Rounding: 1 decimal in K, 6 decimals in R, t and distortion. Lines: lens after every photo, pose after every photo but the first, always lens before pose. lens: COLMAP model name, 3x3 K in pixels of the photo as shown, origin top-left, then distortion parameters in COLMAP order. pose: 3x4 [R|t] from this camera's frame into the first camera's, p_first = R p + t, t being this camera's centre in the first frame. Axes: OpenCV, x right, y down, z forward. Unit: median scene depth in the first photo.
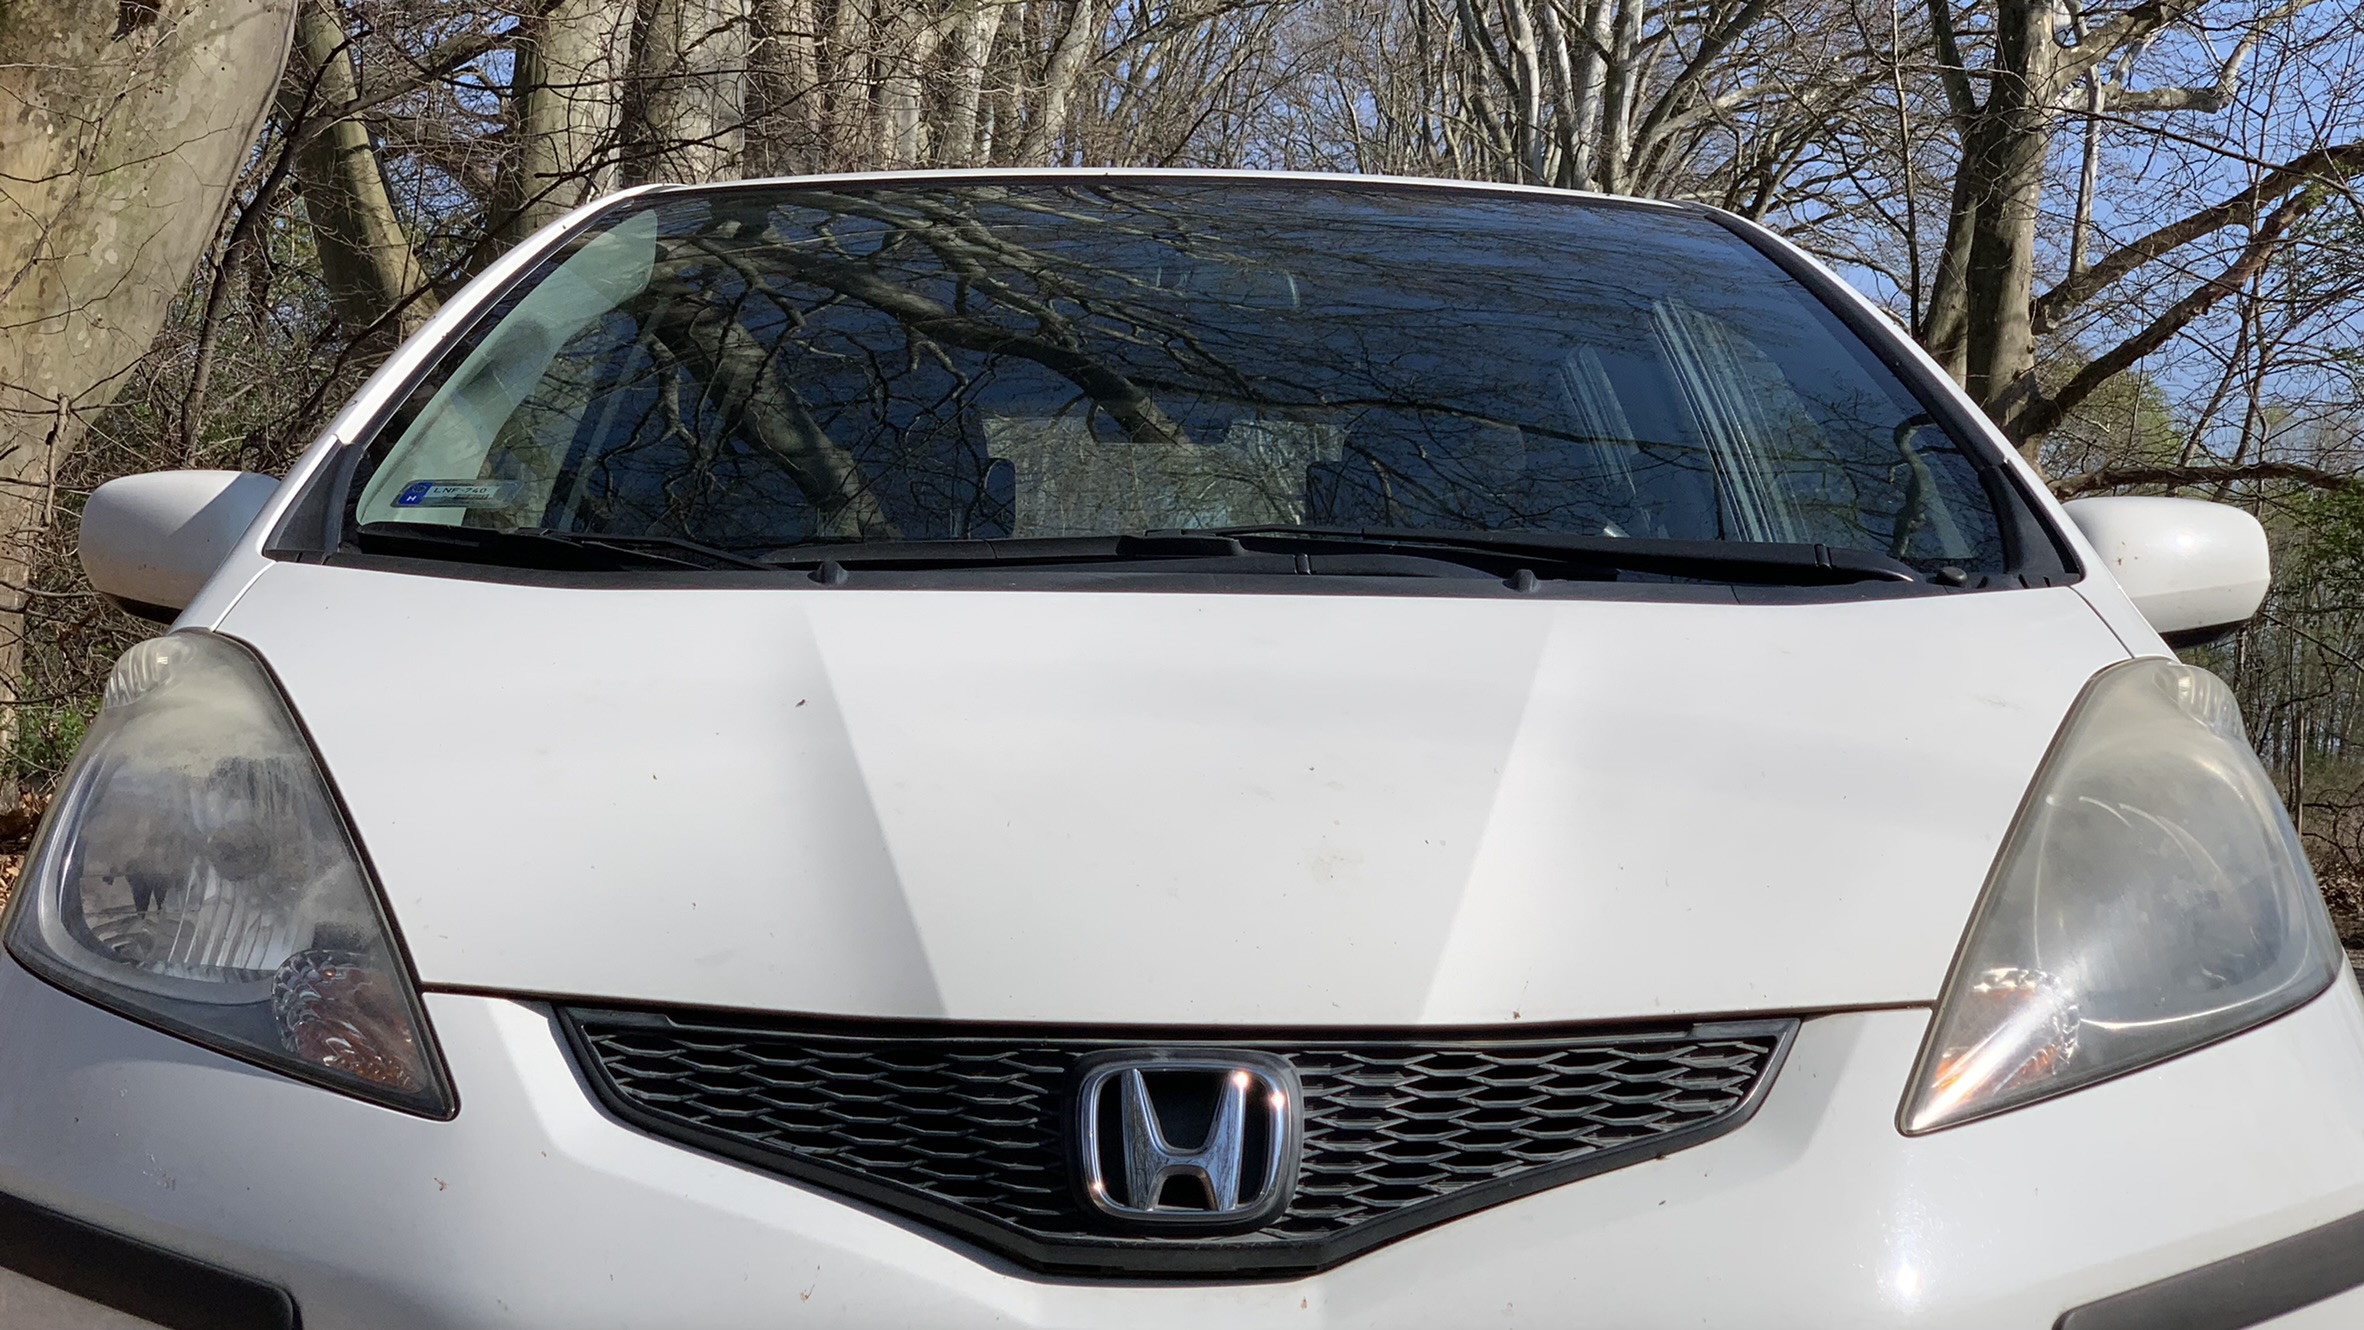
lens RADIAL K [[3532.0, 0, 1176.8], [0, 3532.0, 674.2], [0, 0, 1]] dist [0.053185, 0.000000]
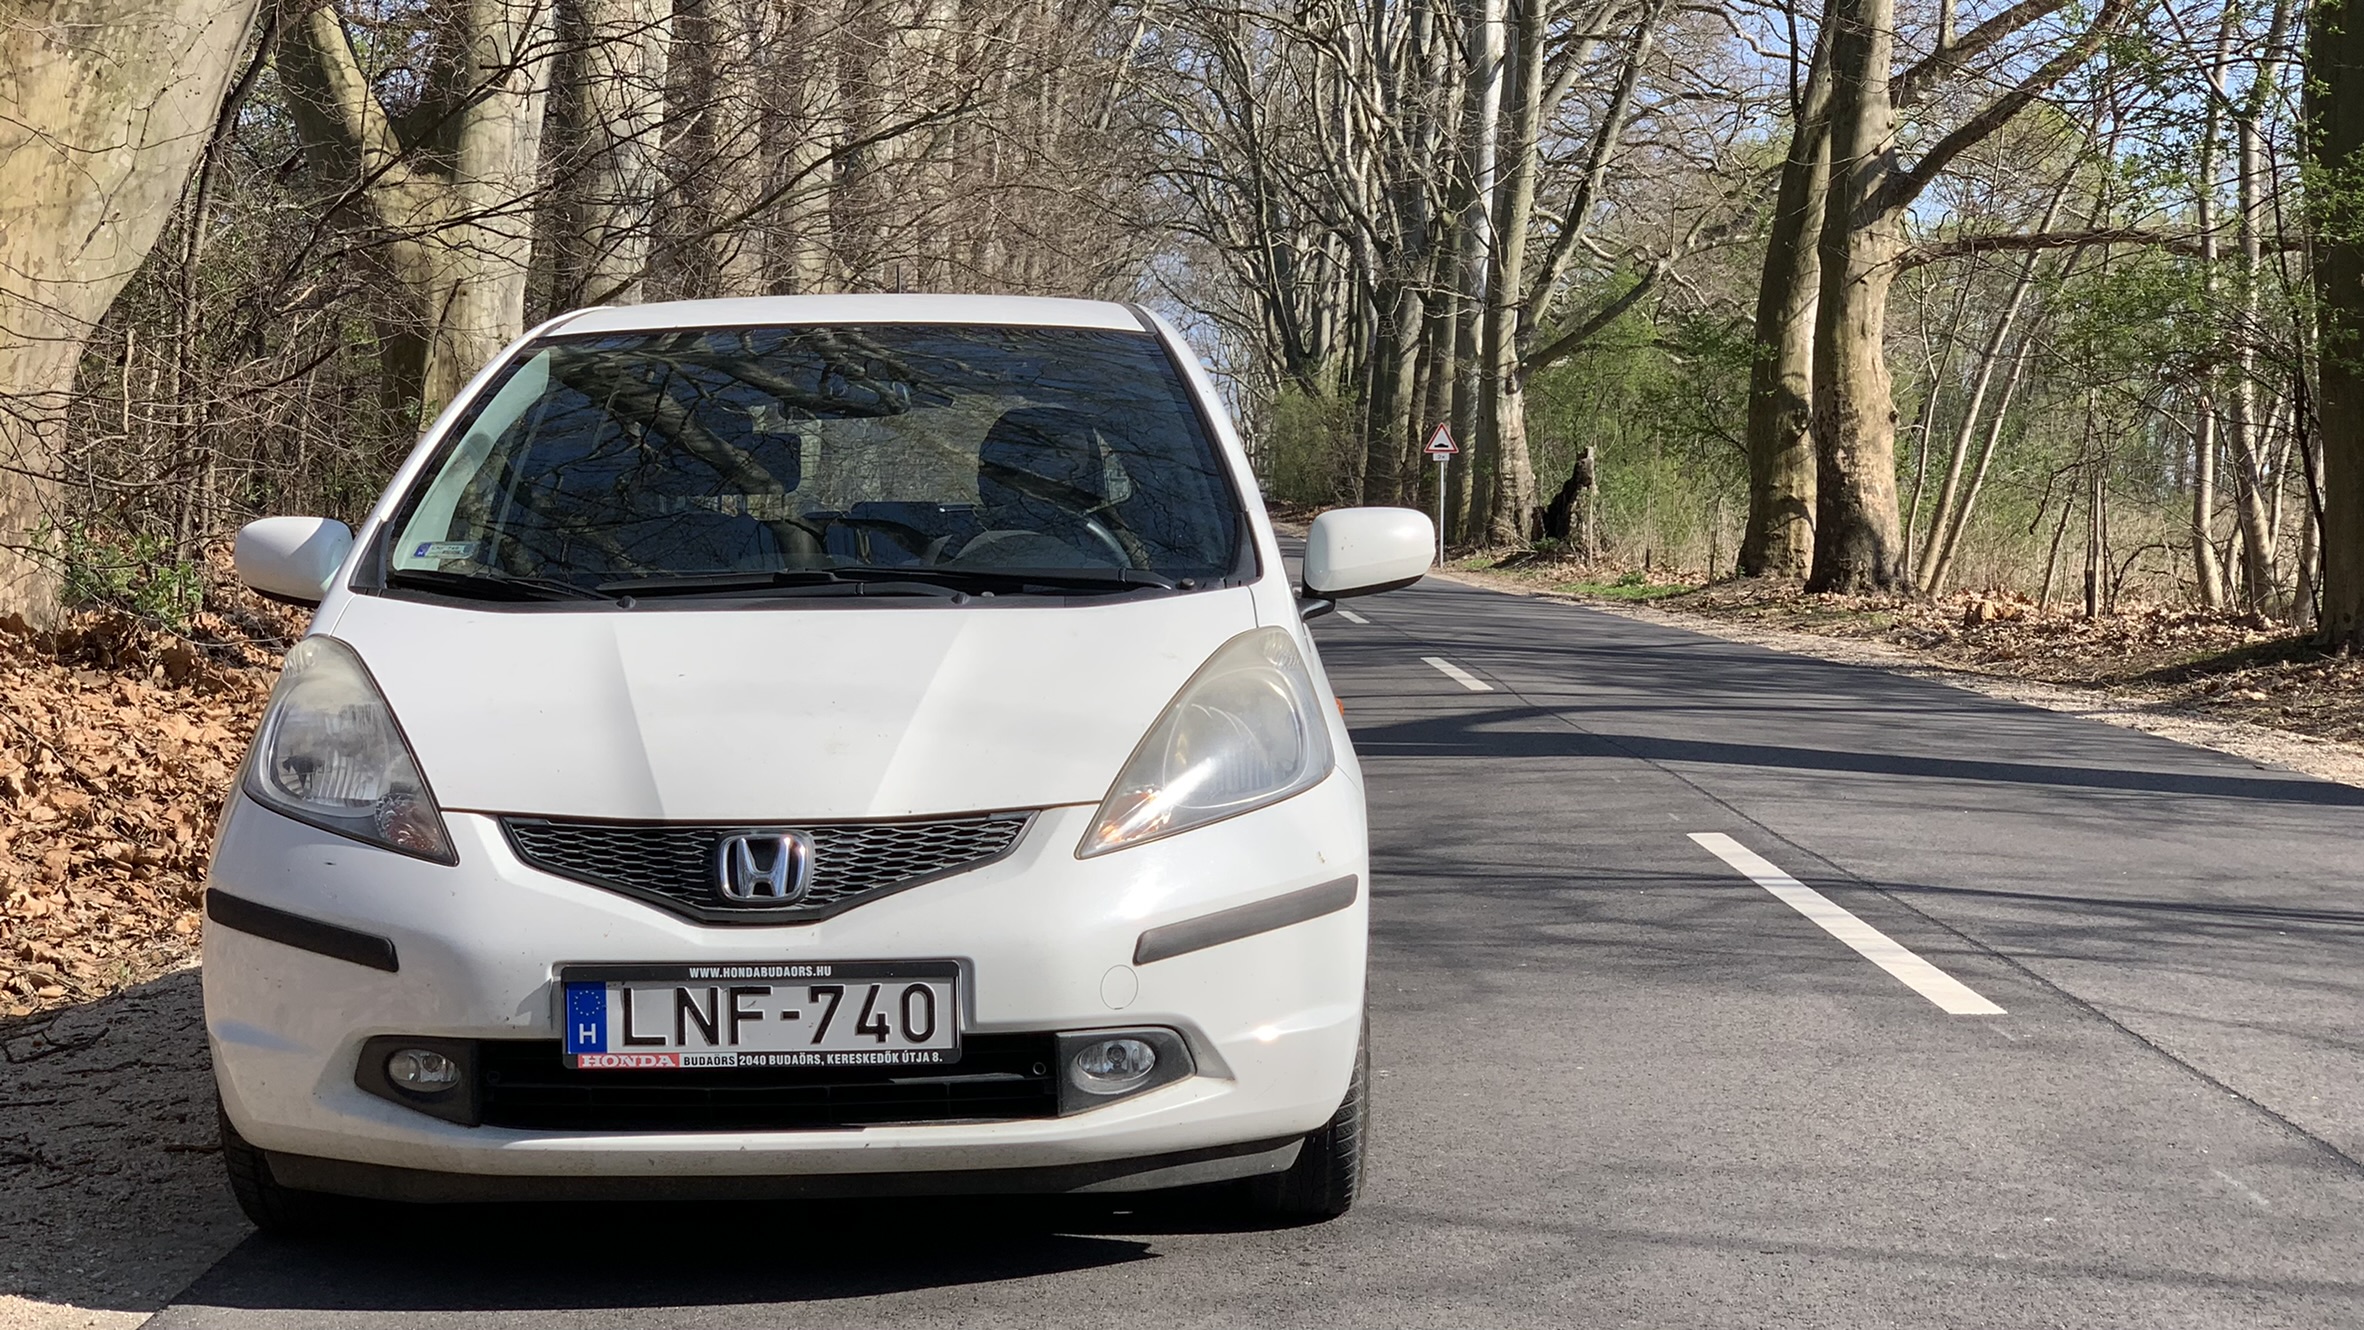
lens RADIAL K [[3532.0, 0, 1169.6], [0, 3532.0, 655.2], [0, 0, 1]] dist [0.053185, 0.000000]
pose [[0.999746, -0.021590, 0.006419, 0.228802], [0.021111, 0.997520, 0.067141, -0.144092], [-0.007853, -0.066989, 0.997723, -1.192218]]
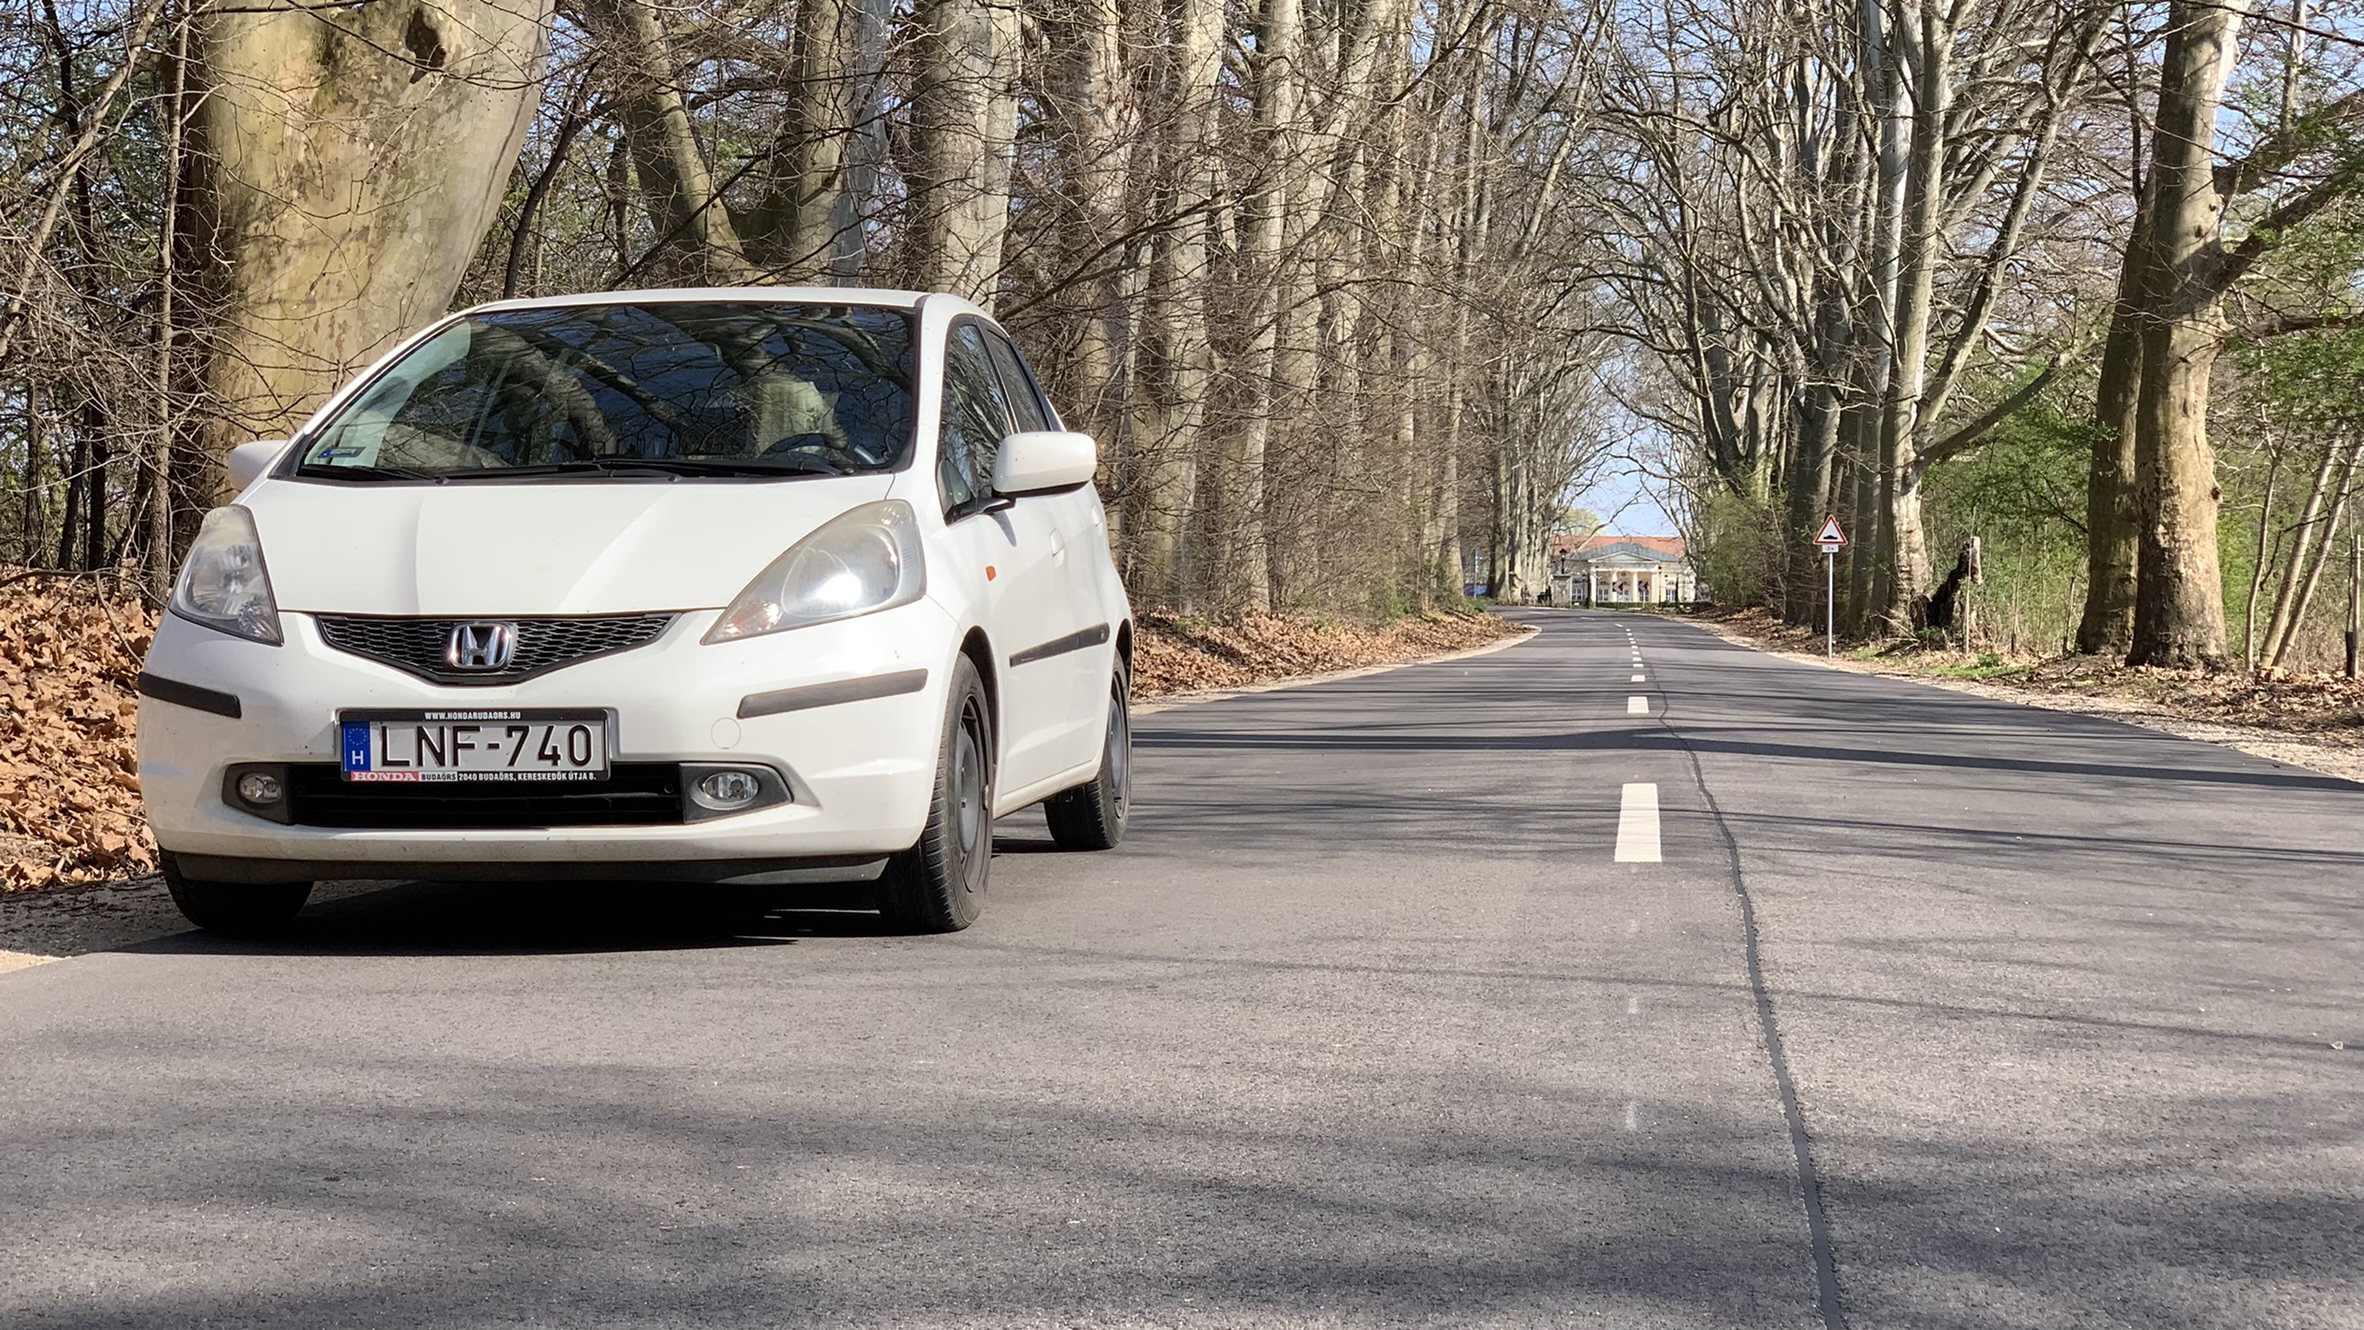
lens RADIAL K [[3532.0, 0, 1171.8], [0, 3532.0, 702.9], [0, 0, 1]] dist [0.053185, 0.000000]
pose [[0.992081, -0.015830, -0.124599, 0.954348], [0.021799, 0.998671, 0.046693, 0.034928], [0.123695, -0.049040, 0.991108, -2.031725]]
